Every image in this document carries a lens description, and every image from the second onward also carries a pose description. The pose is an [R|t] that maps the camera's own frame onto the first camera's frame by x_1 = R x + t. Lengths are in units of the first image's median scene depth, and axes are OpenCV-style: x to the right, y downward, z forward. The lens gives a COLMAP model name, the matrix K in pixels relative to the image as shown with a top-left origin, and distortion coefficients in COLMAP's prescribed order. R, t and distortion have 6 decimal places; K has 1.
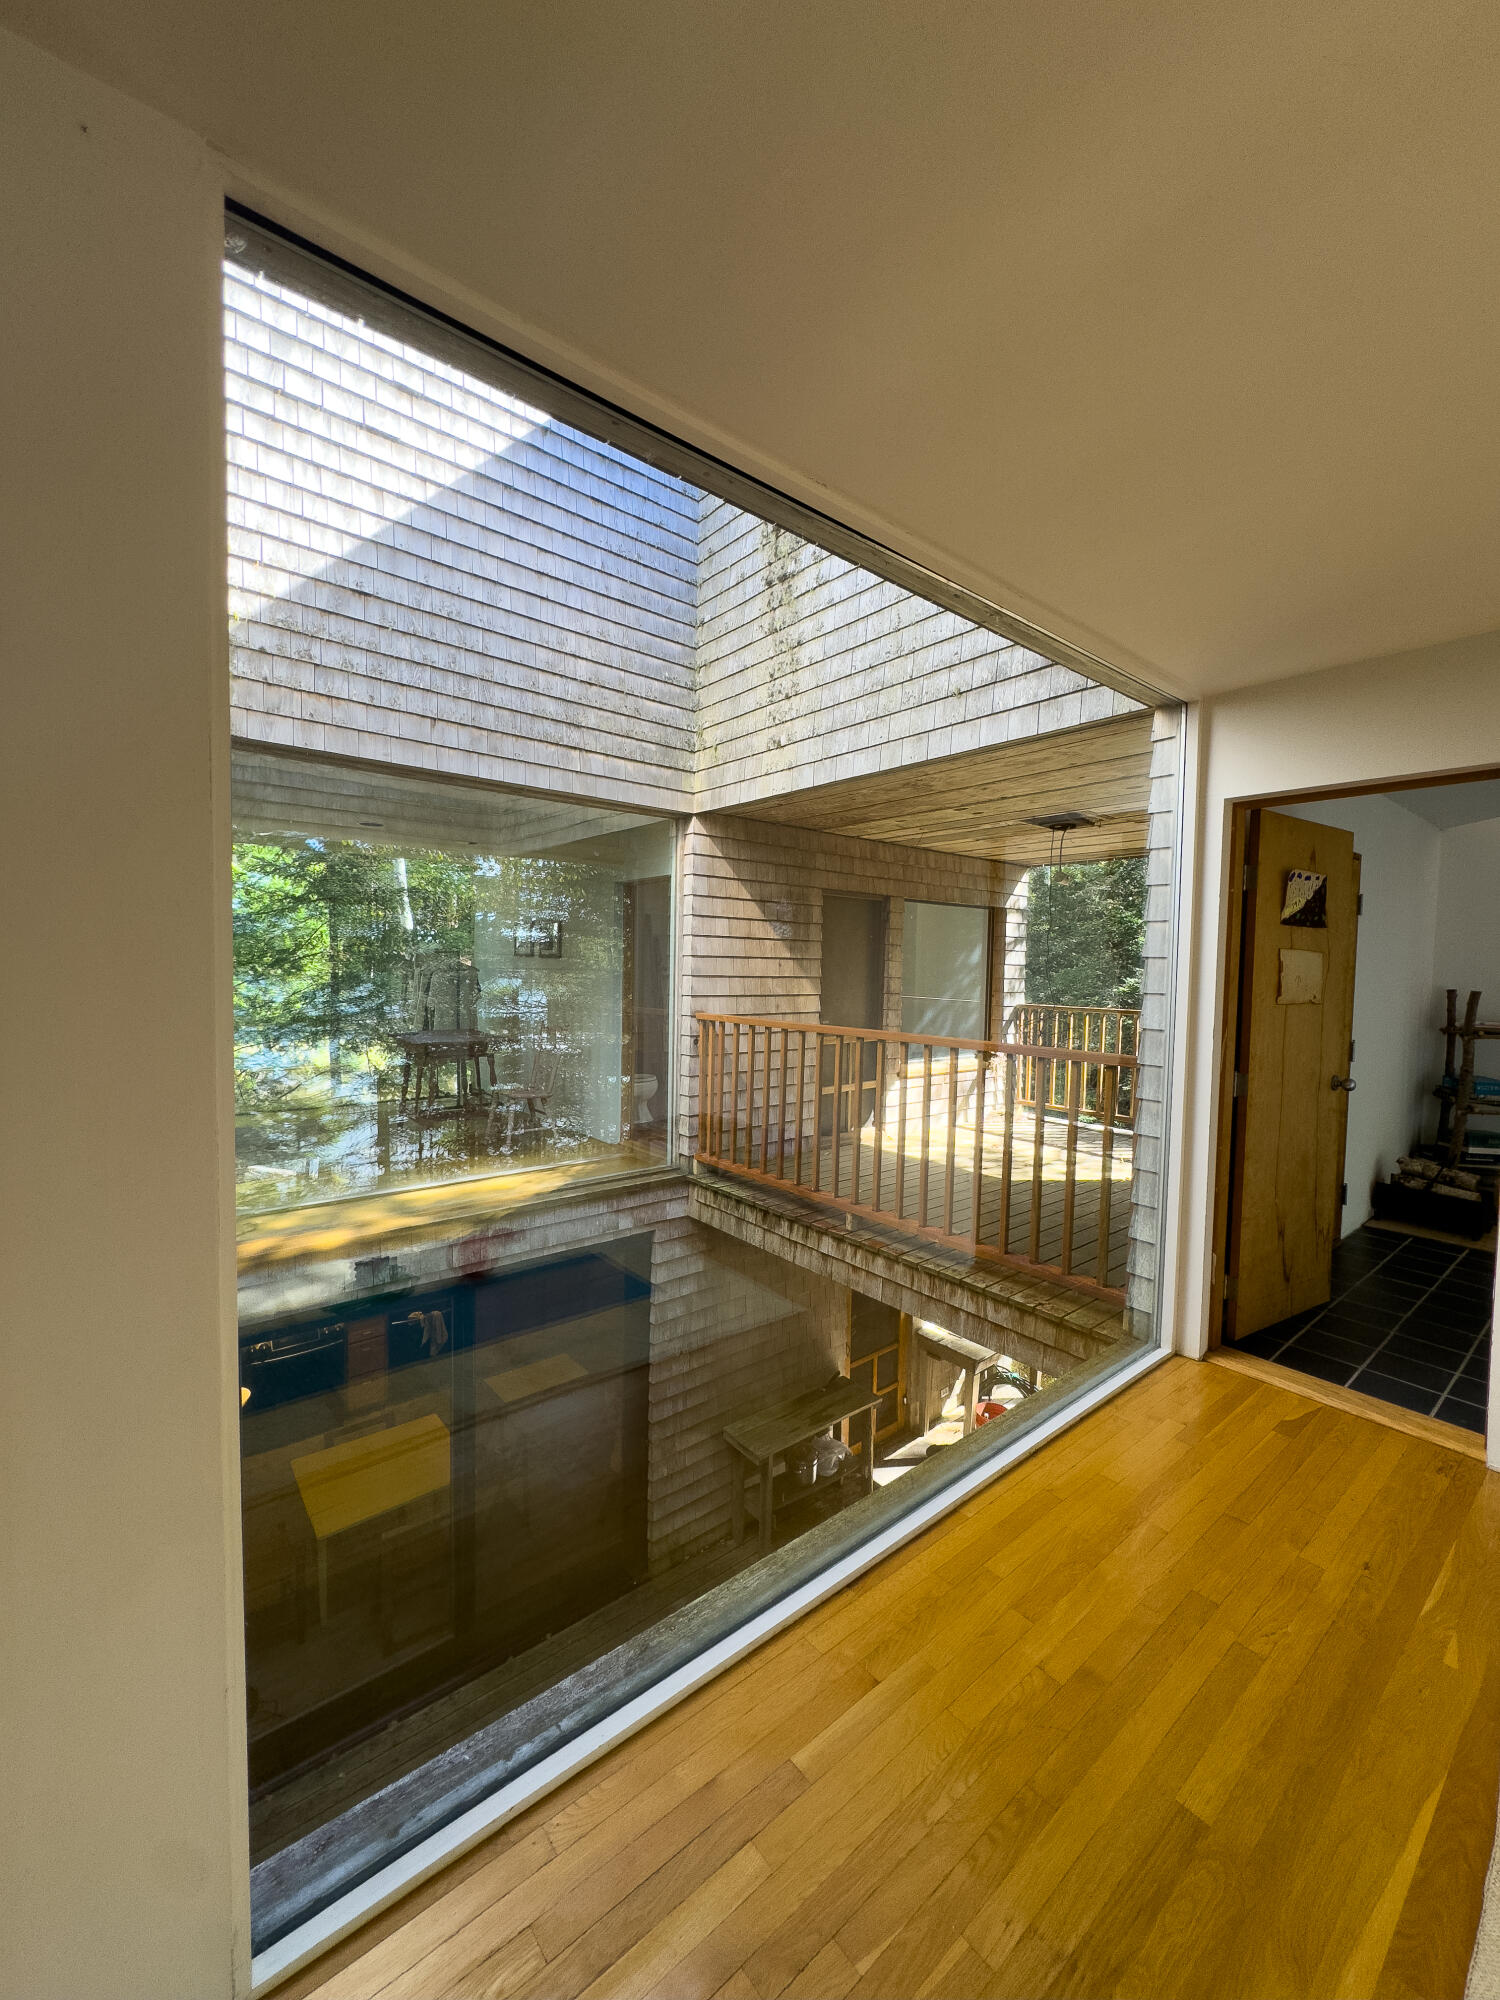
lens RADIAL K [[796.7, 0, 754.0], [0, 796.7, 997.6], [0, 0, 1]] dist [-0.000773, -0.000512]
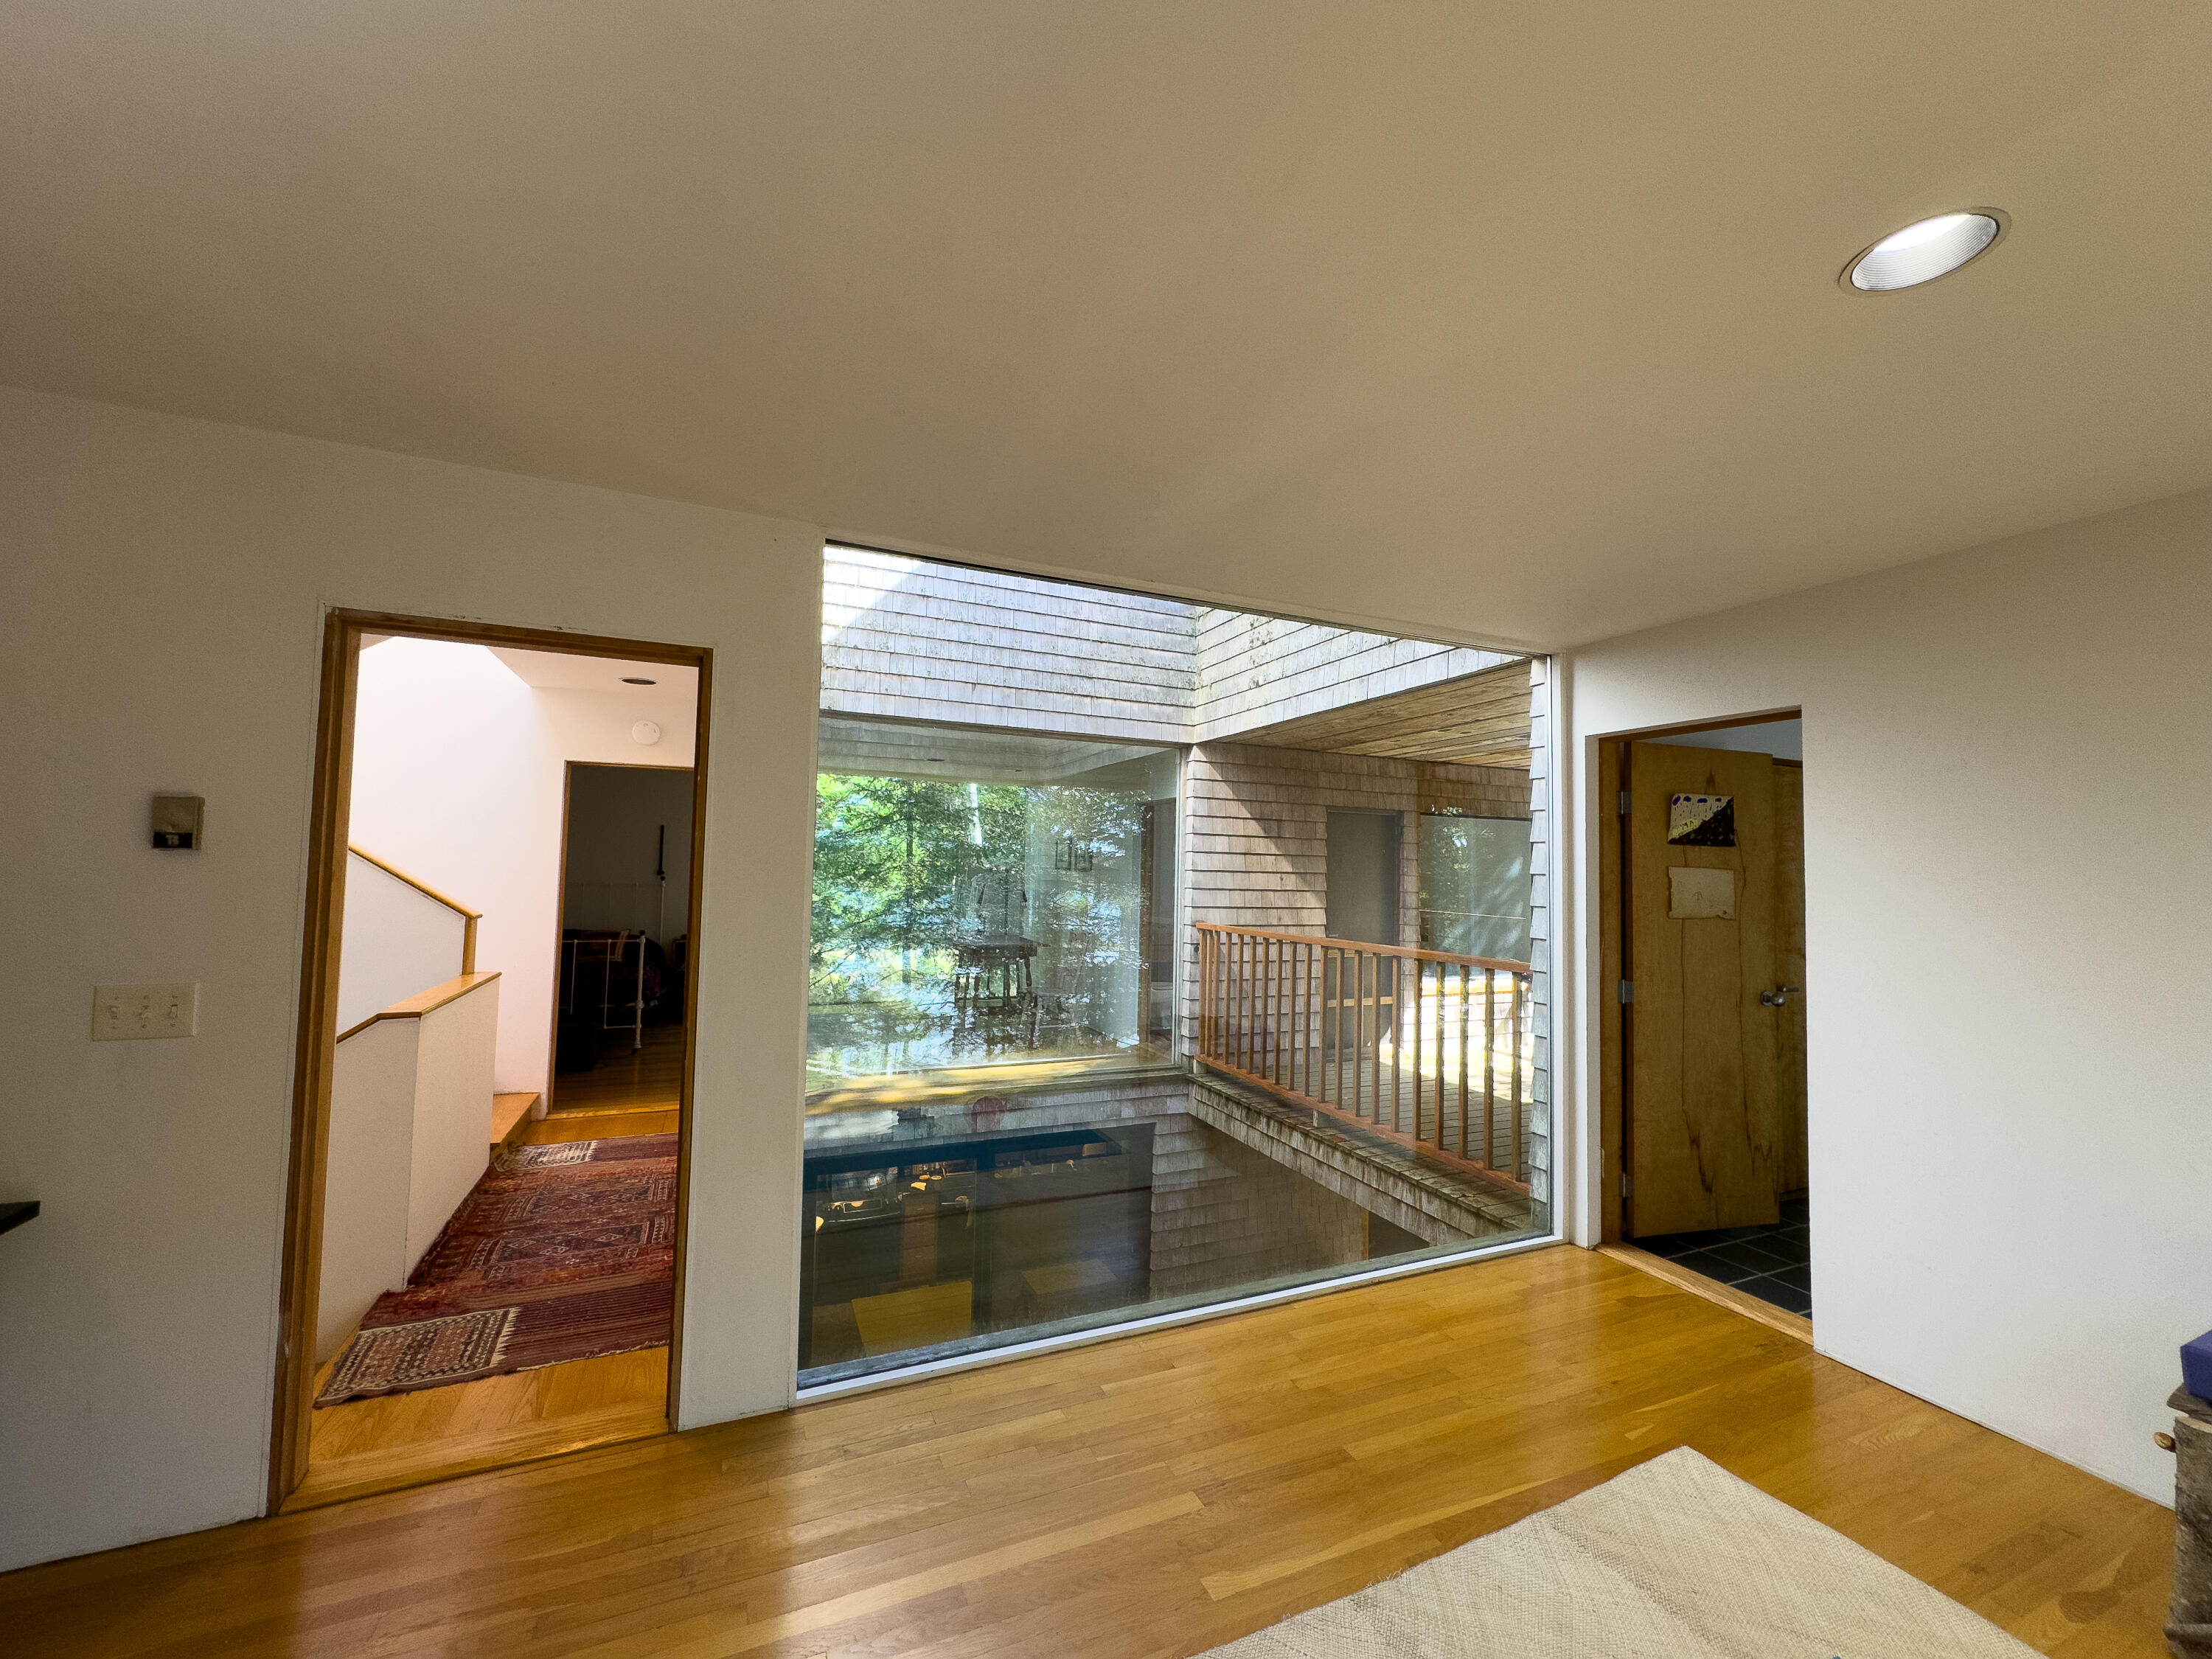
lens RADIAL K [[881.2, 0, 1104.9], [0, 881.2, 826.3], [0, 0, 1]] dist [-0.000773, -0.000512]
pose [[0.959817, -0.012038, -0.280368, 0.157358], [-0.015862, 0.995155, -0.097028, 0.007360], [0.280177, 0.097576, 0.954976, -0.216513]]
